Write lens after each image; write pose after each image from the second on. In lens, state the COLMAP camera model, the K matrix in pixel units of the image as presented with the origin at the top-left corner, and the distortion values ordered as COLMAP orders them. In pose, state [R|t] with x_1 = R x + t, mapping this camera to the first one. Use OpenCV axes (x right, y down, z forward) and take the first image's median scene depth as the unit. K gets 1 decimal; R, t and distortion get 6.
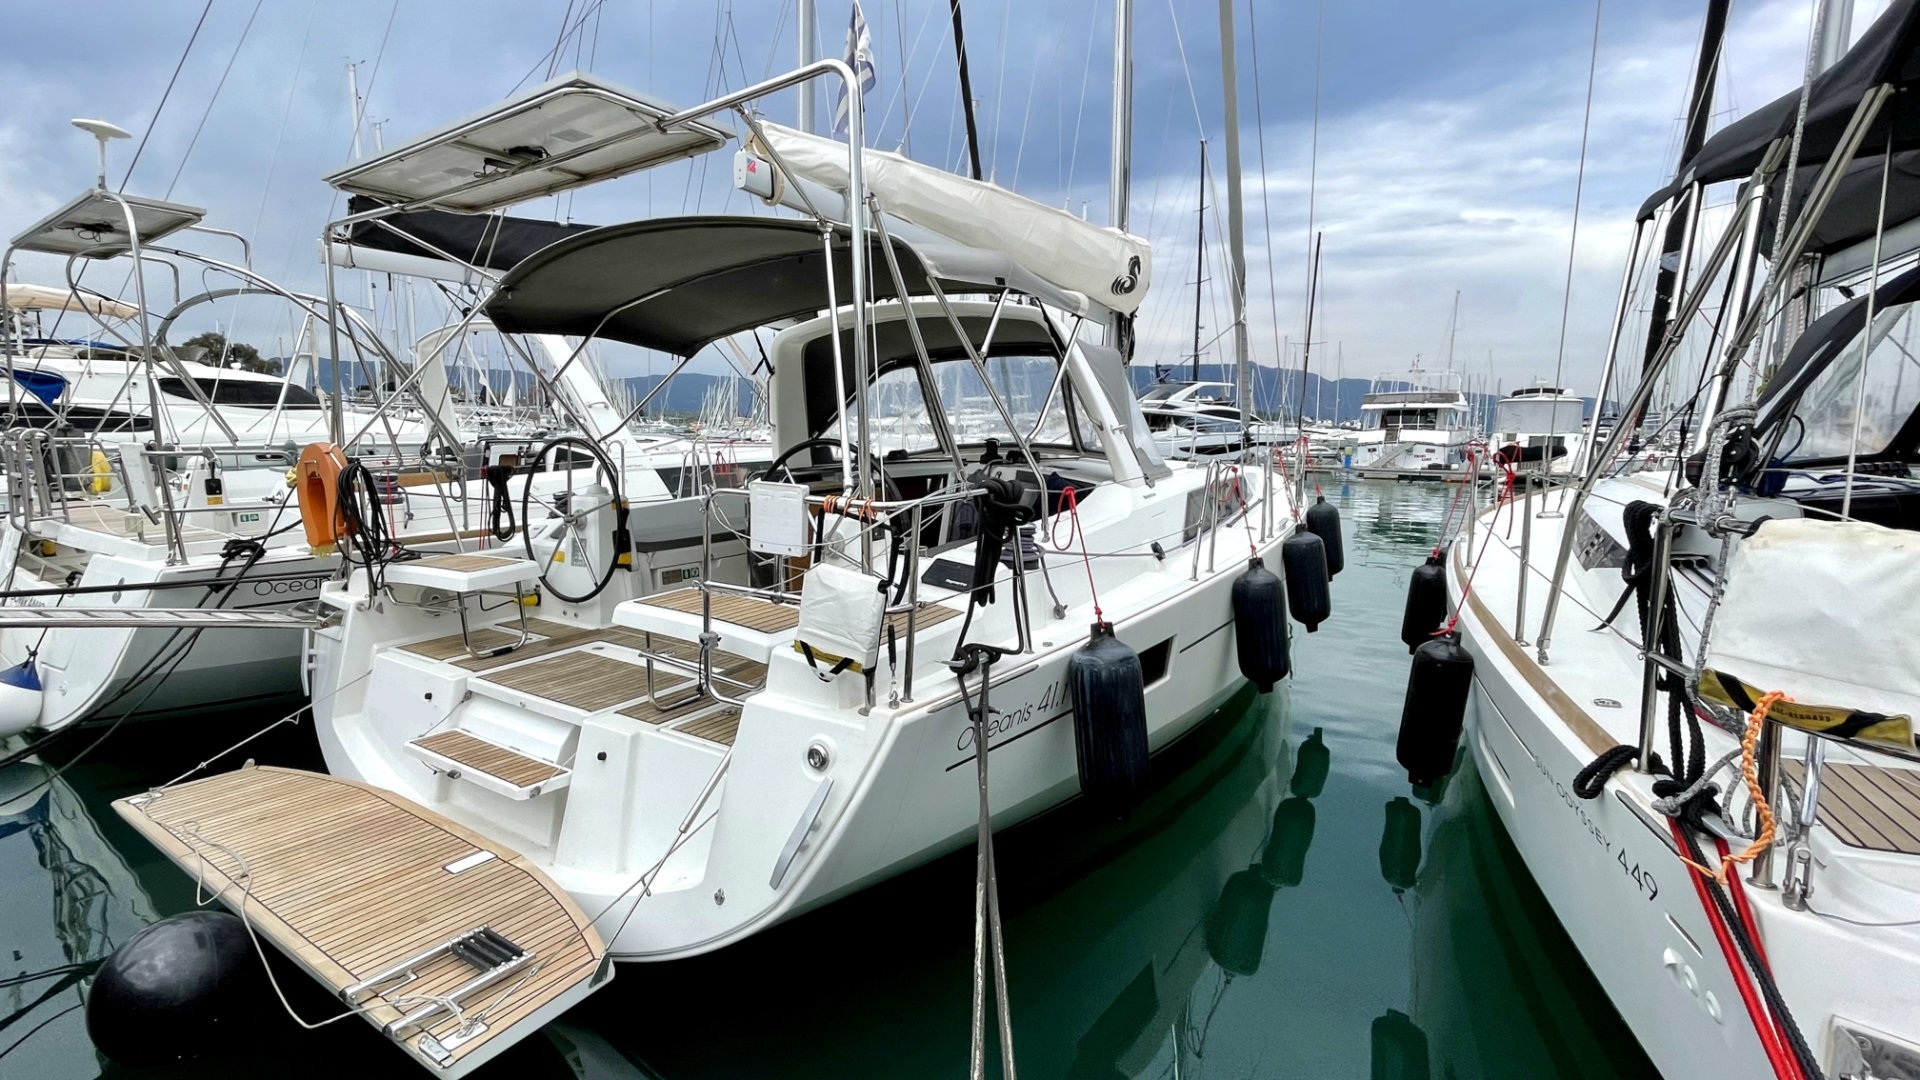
lens RADIAL K [[866.9, 0, 958.2], [0, 866.9, 538.9], [0, 0, 1]] dist [-0.003269, -0.000141]
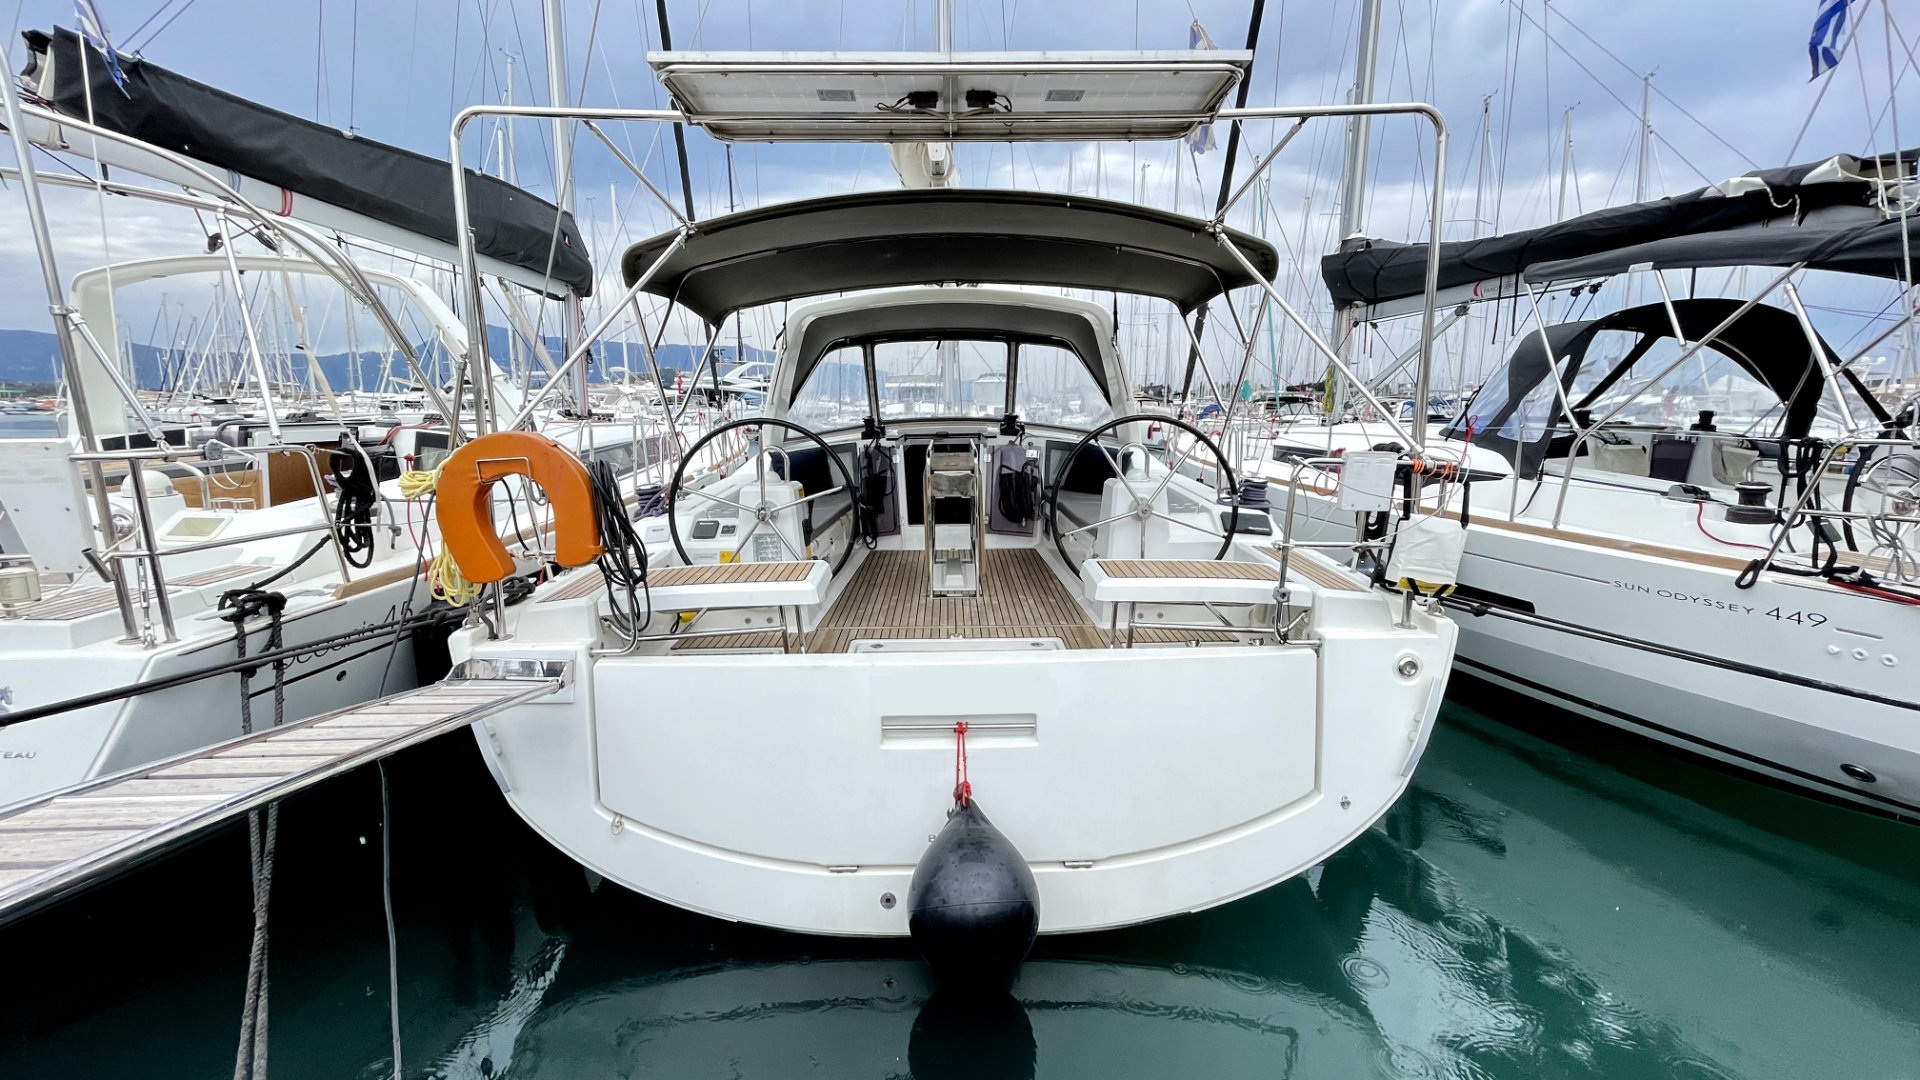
lens RADIAL K [[736.4, 0, 955.8], [0, 736.4, 545.6], [0, 0, 1]] dist [-0.000916, -0.000674]
pose [[0.822770, -0.111244, 0.557381, -0.482850], [0.074561, 0.993310, 0.088186, -0.026981], [-0.563462, -0.030998, 0.825560, 0.183712]]
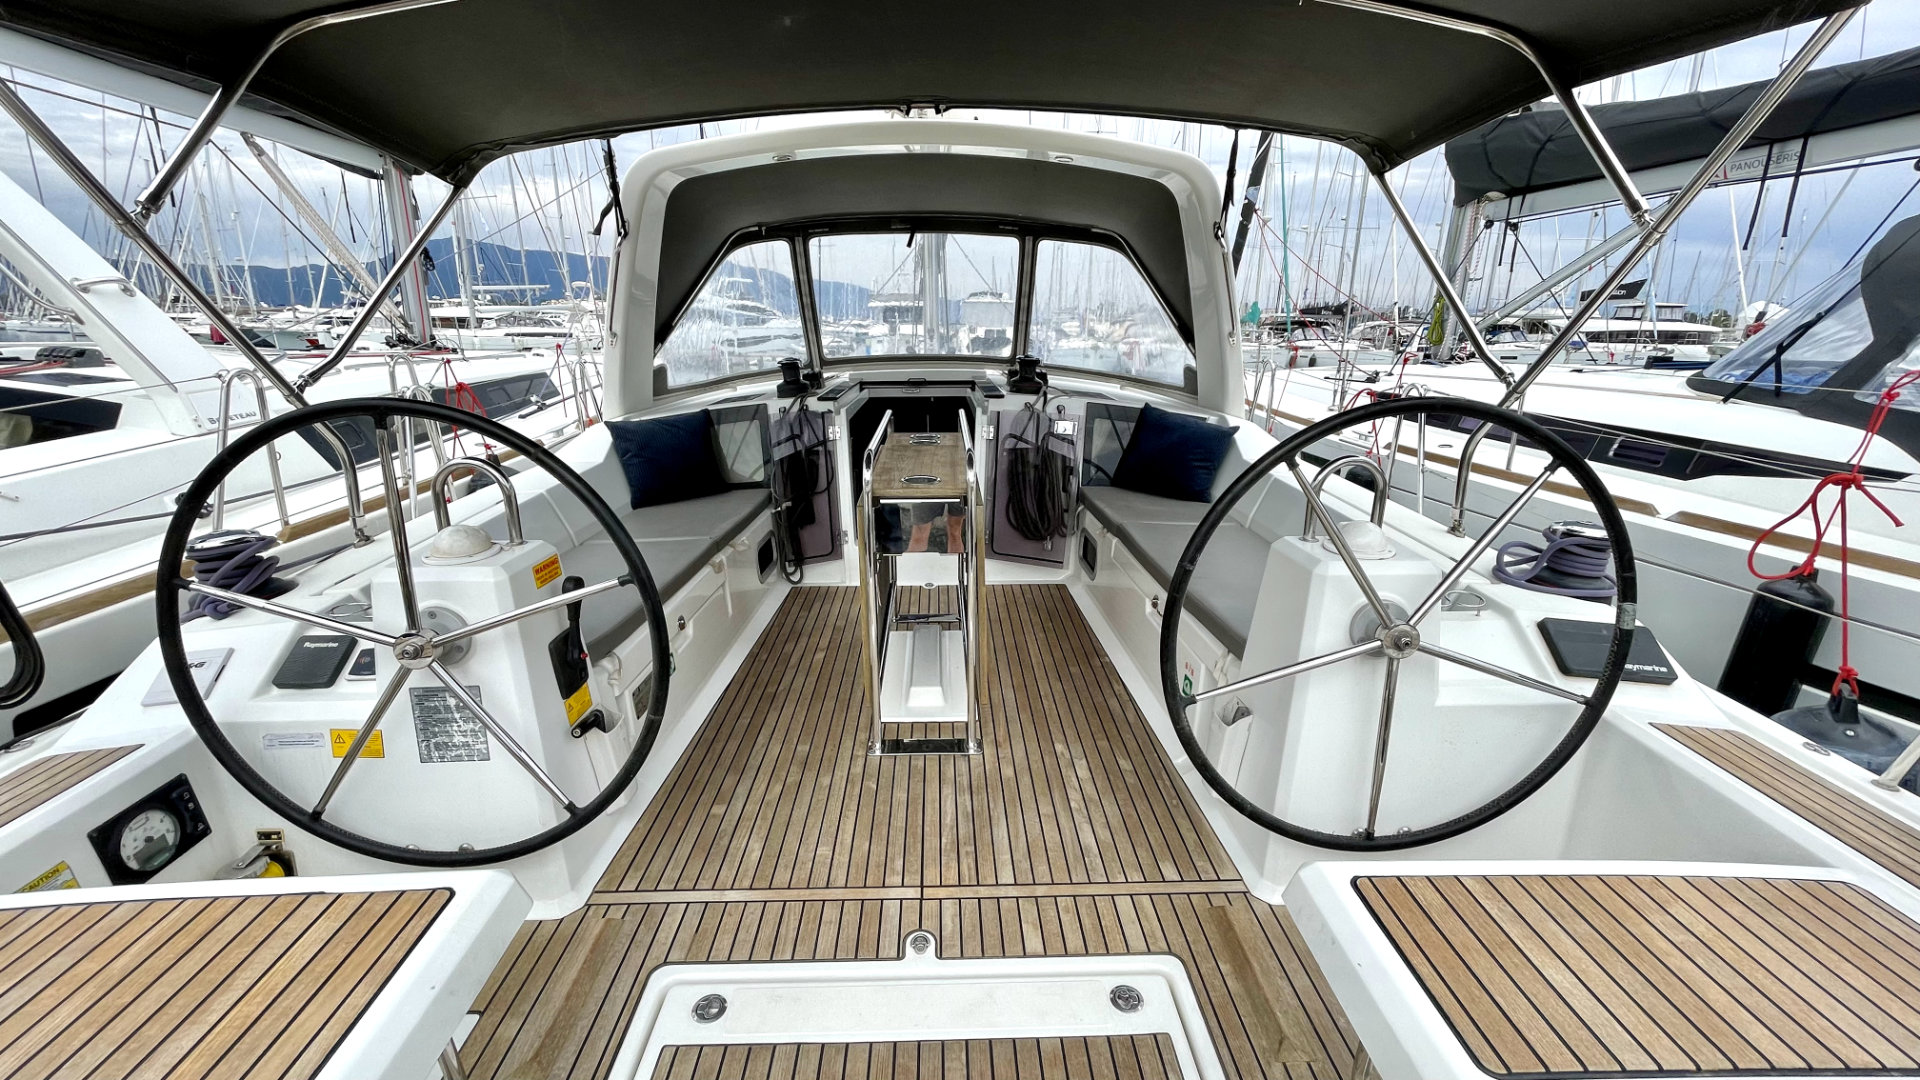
lens RADIAL K [[736.4, 0, 947.1], [0, 736.4, 537.5], [0, 0, 1]] dist [-0.000916, -0.000674]
pose [[0.821361, -0.156274, 0.548583, -0.293817], [0.067070, 0.981526, 0.179186, -0.067727], [-0.566451, -0.110383, 0.816669, 0.443427]]
